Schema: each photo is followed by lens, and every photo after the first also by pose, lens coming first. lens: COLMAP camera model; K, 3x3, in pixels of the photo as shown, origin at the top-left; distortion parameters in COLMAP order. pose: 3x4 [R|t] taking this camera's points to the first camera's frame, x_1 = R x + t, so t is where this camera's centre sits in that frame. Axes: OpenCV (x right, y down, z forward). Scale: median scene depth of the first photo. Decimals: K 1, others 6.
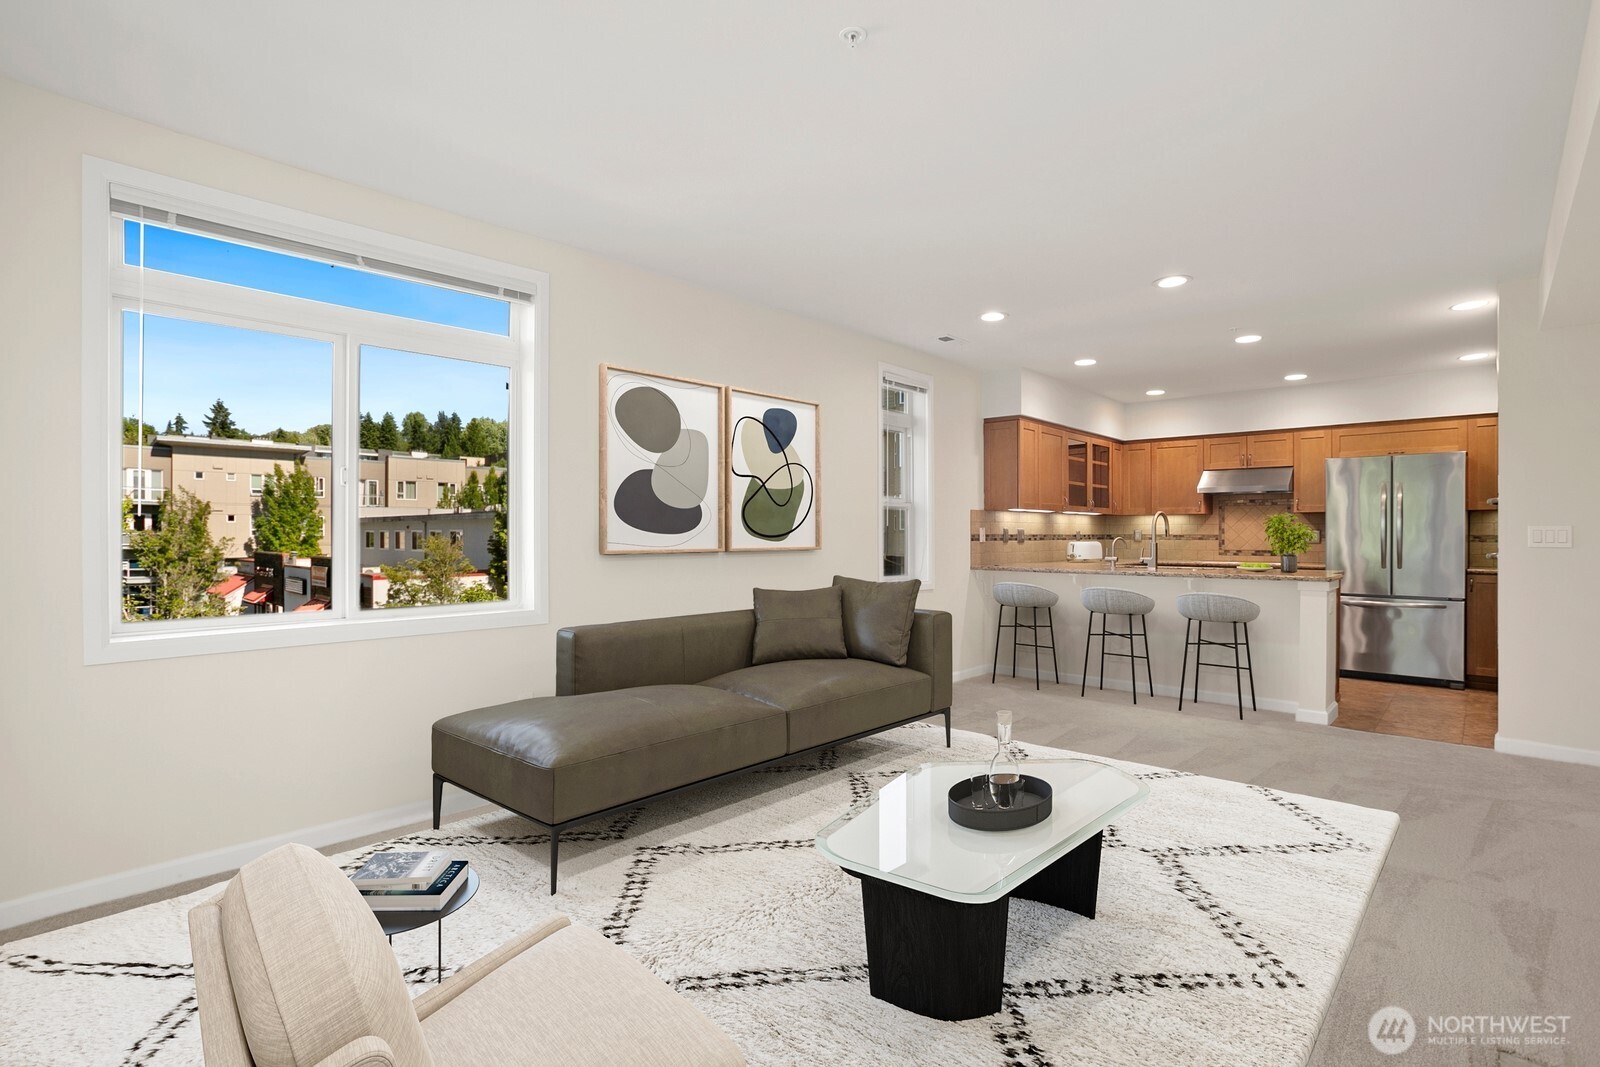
lens RADIAL K [[767.6, 0, 795.2], [0, 767.6, 525.7], [0, 0, 1]] dist [-0.058872, 0.019743]
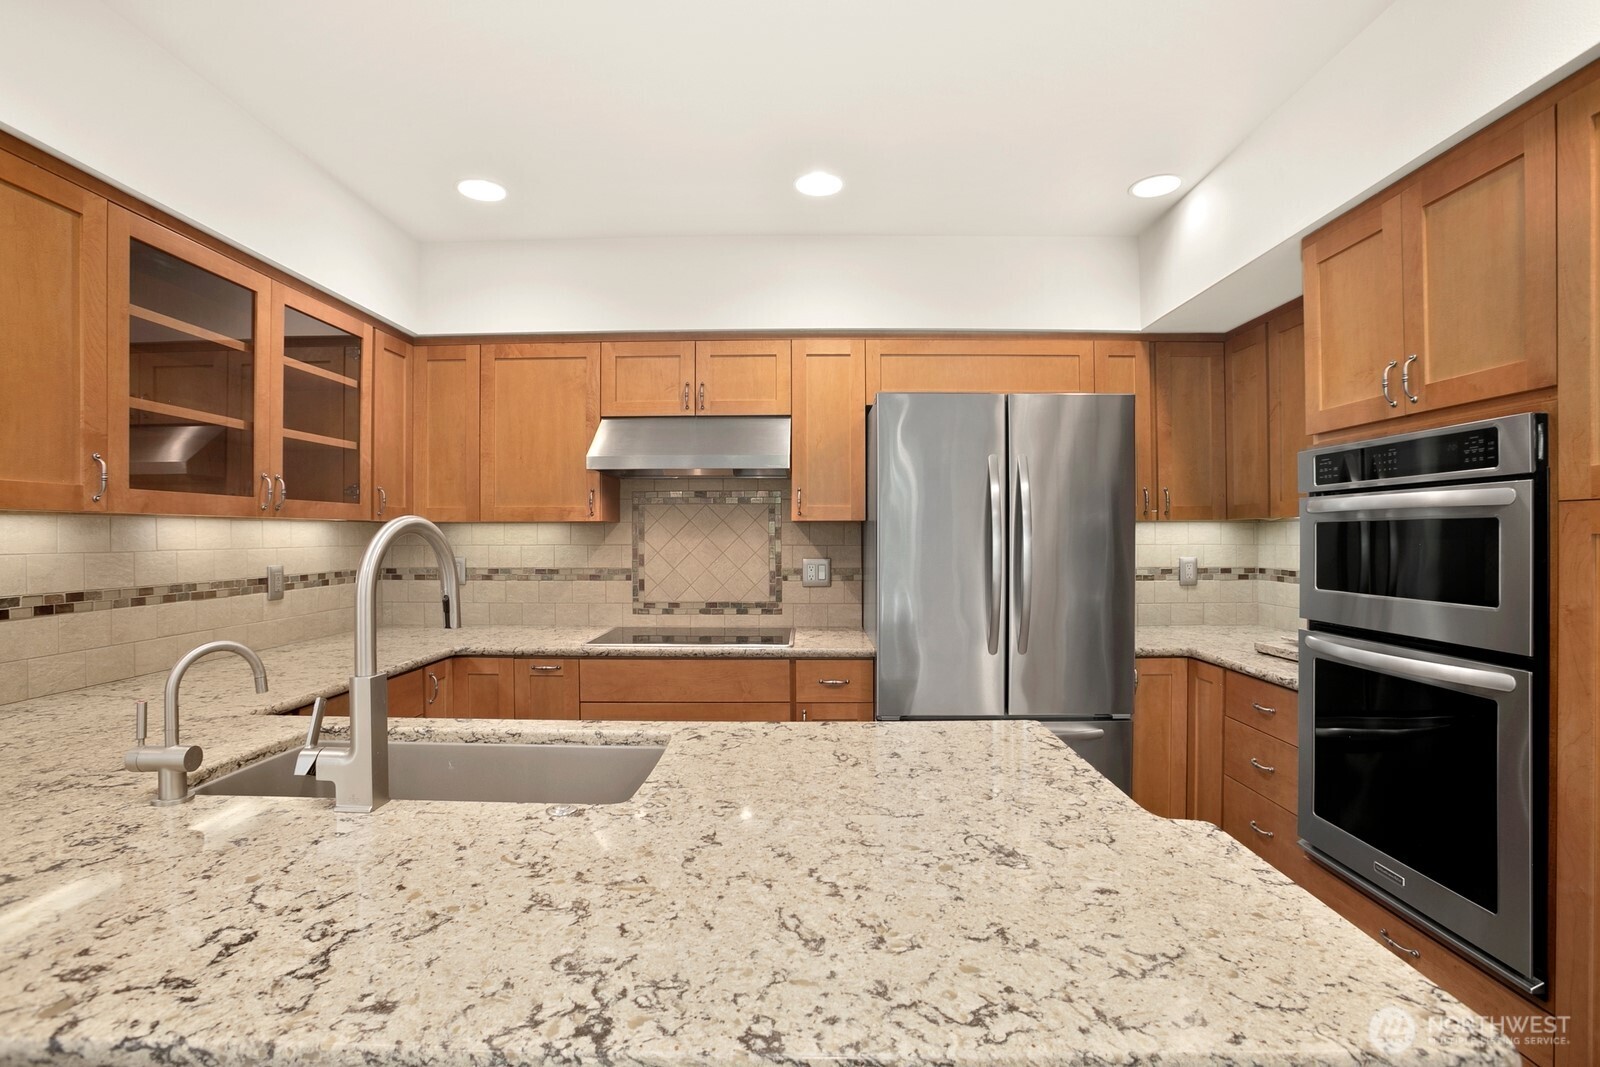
lens RADIAL K [[767.6, 0, 800.1], [0, 767.6, 523.1], [0, 0, 1]] dist [-0.058872, 0.019743]
pose [[0.744853, 0.005987, 0.667201, 0.356958], [-0.002742, 0.999979, -0.005913, -0.013225], [-0.667223, 0.002575, 0.744854, 0.640267]]
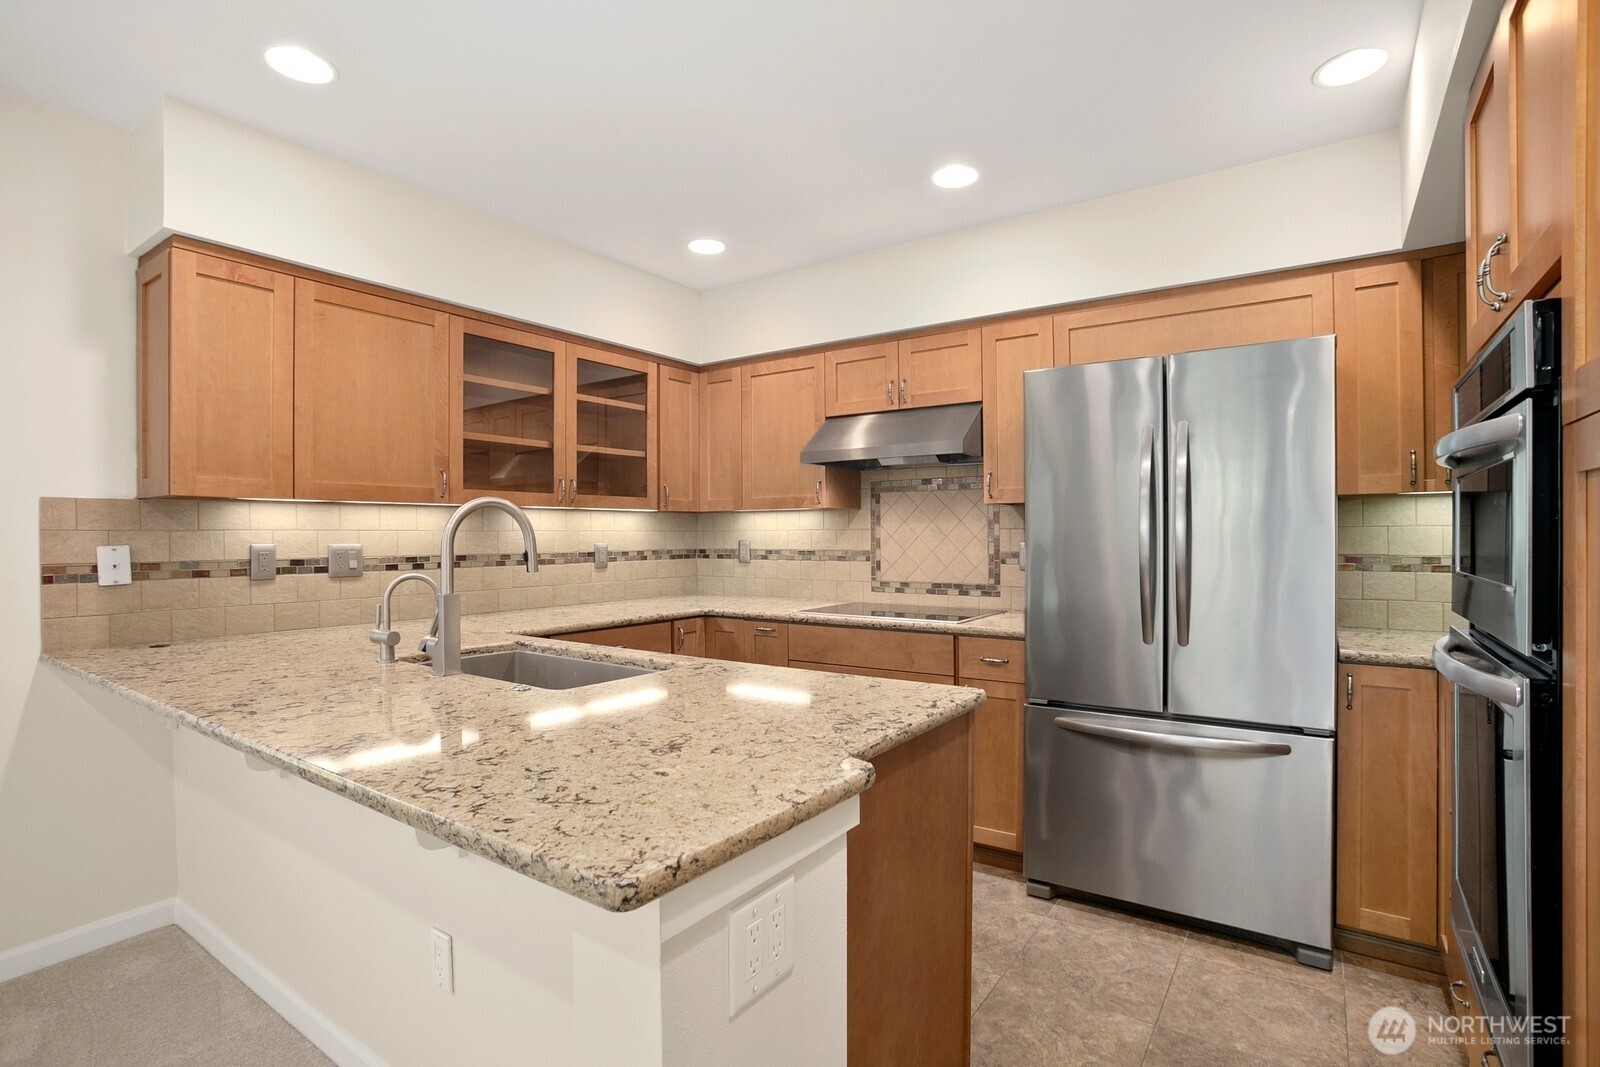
lens RADIAL K [[767.6, 0, 808.2], [0, 767.6, 524.1], [0, 0, 1]] dist [-0.058872, 0.019743]
pose [[0.989317, -0.005541, 0.145672, 0.479526], [0.005975, 0.999979, -0.002537, -0.004637], [-0.145655, 0.003380, 0.989330, 0.543211]]
